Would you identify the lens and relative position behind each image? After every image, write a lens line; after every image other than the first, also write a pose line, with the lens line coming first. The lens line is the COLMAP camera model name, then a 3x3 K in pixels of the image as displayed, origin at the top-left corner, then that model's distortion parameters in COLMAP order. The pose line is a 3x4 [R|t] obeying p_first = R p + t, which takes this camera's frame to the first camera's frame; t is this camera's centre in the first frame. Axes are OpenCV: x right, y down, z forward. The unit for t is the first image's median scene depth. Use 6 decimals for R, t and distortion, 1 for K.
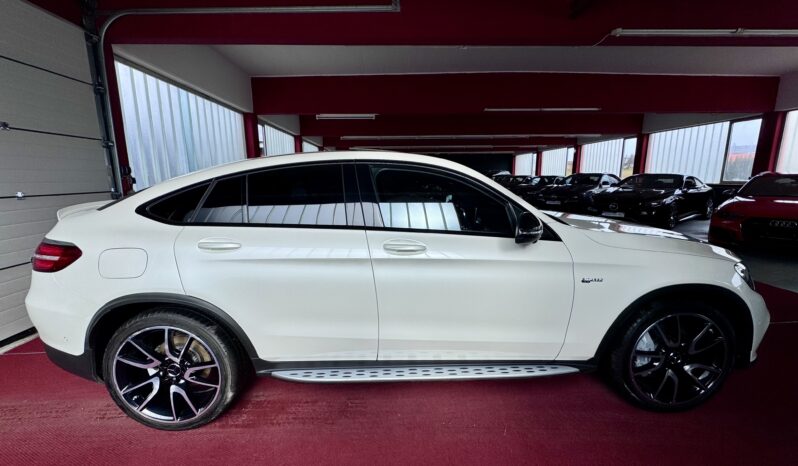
lens RADIAL K [[308.1, 0, 399.2], [0, 308.1, 254.4], [0, 0, 1]] dist [-0.000197, -0.000041]
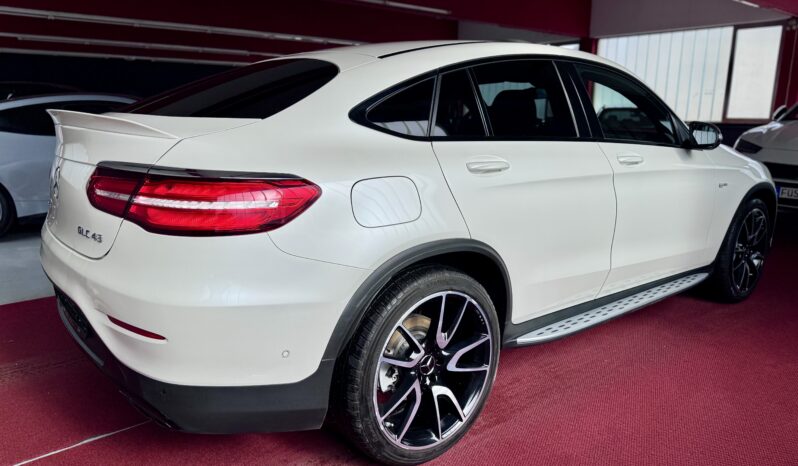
lens RADIAL K [[552.2, 0, 412.8], [0, 552.2, 233.1], [0, 0, 1]] dist [0.085280, -0.163132]
pose [[0.800154, -0.114426, 0.588778, -1.432307], [0.096618, 0.993404, 0.061759, 0.027252], [-0.591961, 0.007469, 0.805932, 0.079172]]
